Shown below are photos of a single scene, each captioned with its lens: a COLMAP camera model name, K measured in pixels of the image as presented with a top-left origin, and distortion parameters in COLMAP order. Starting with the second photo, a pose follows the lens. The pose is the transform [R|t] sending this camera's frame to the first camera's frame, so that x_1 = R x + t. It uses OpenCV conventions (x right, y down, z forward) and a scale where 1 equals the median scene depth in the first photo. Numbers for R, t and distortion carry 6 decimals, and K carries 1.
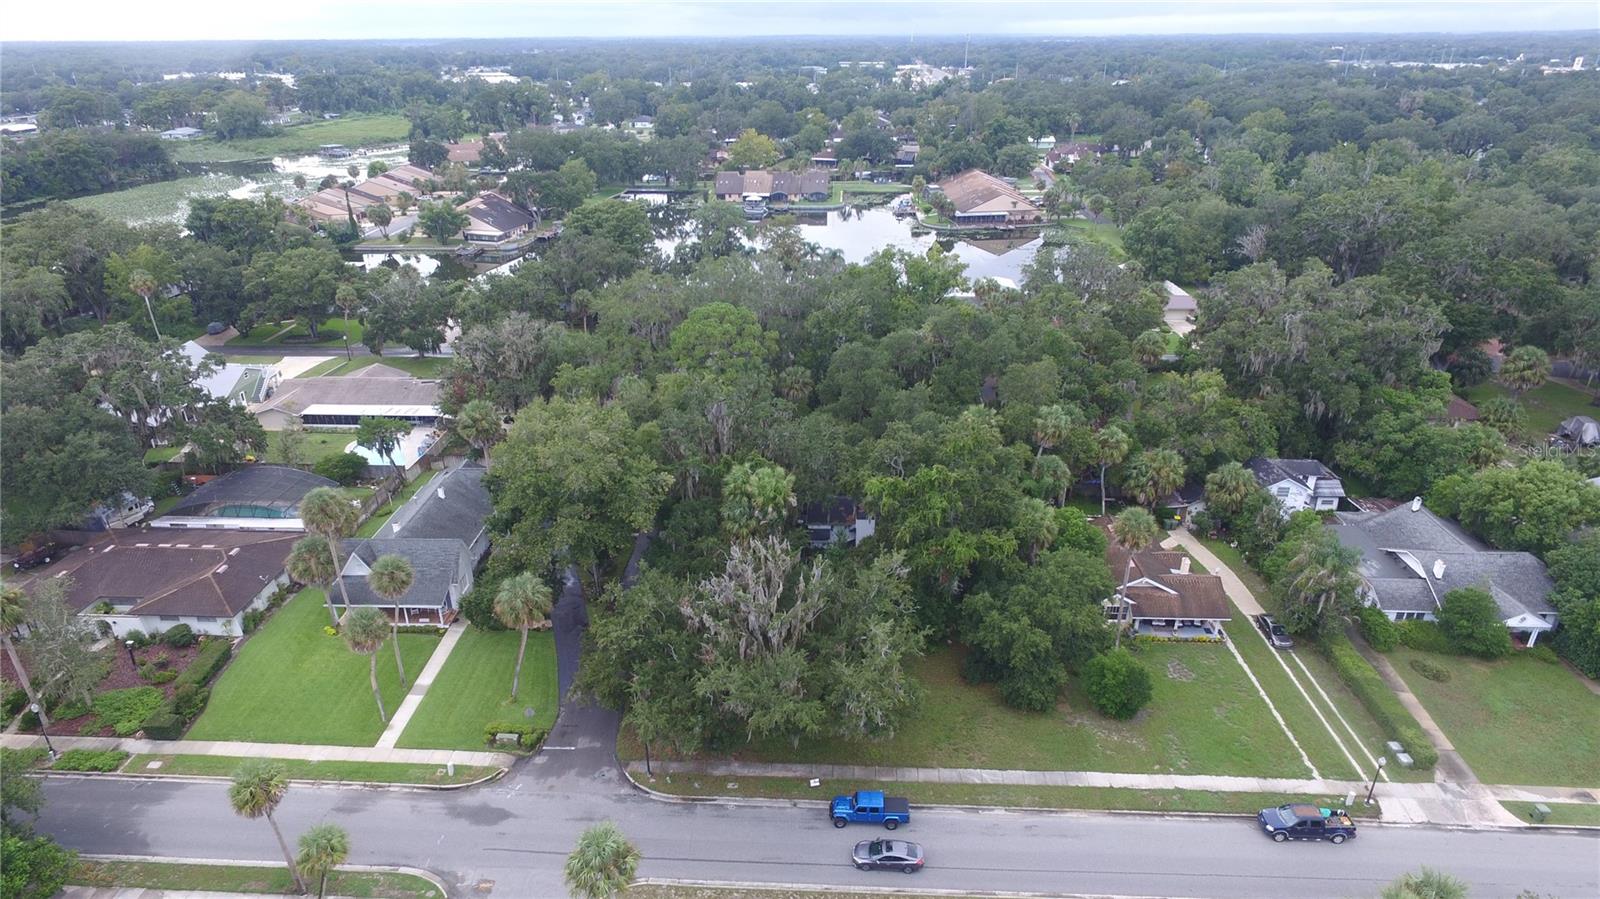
lens RADIAL K [[937.9, 0, 796.8], [0, 937.9, 454.5], [0, 0, 1]] dist [-0.015627, 0.016355]
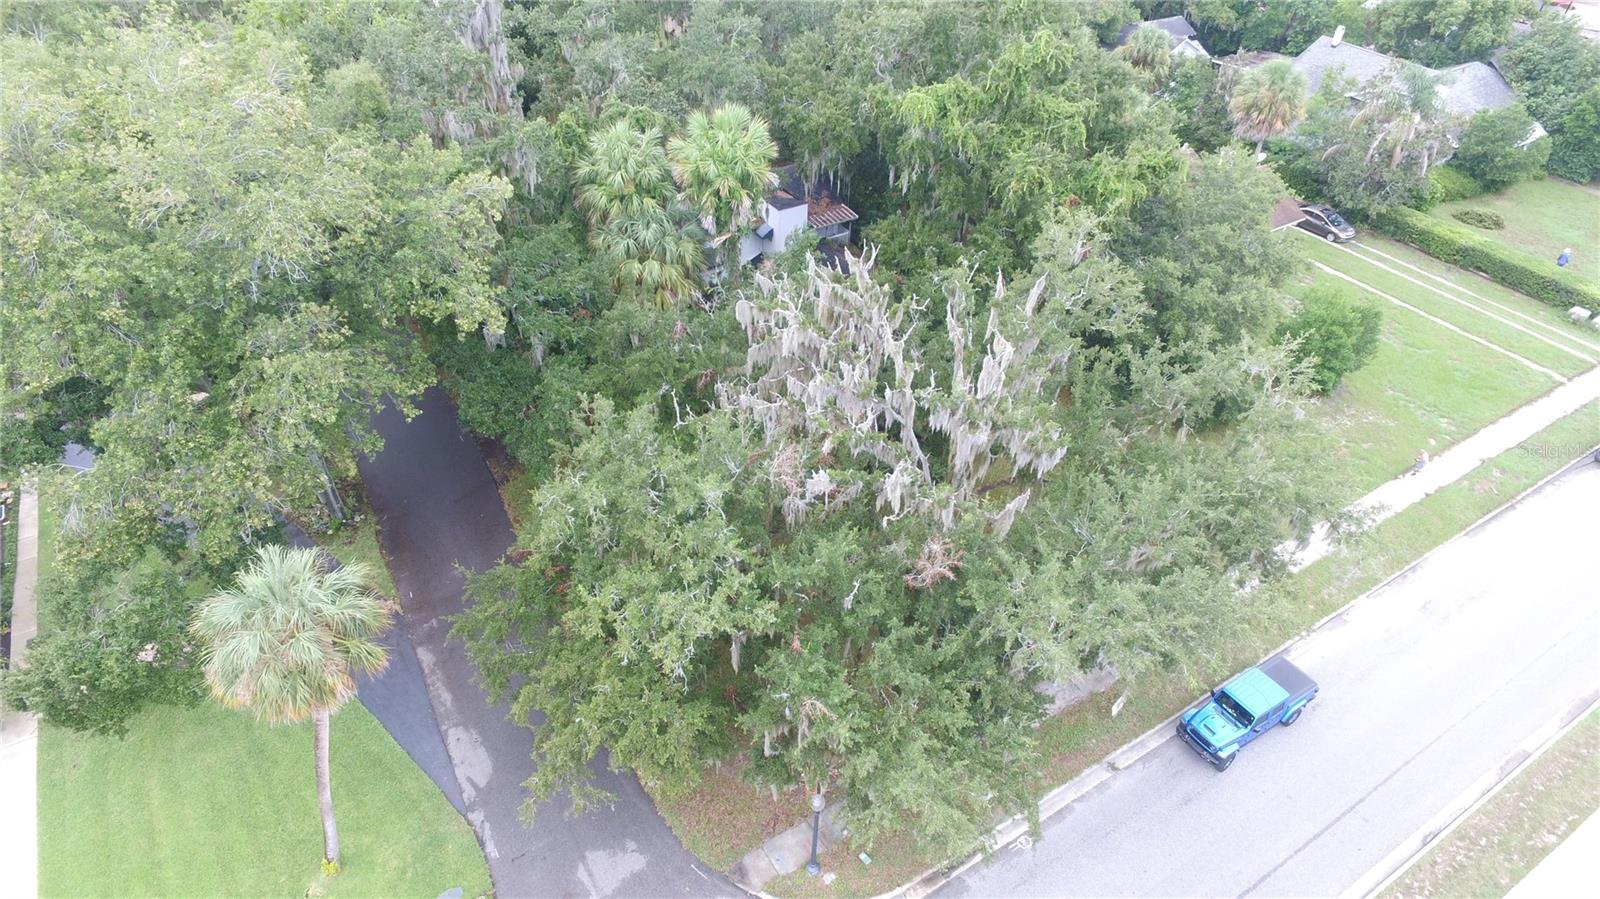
lens RADIAL K [[937.9, 0, 797.6], [0, 937.9, 458.5], [0, 0, 1]] dist [-0.015627, 0.016355]
pose [[0.829173, -0.347079, 0.438188, -0.224133], [0.211133, 0.920278, 0.329410, 0.026705], [-0.517586, -0.180622, 0.836349, 0.543615]]
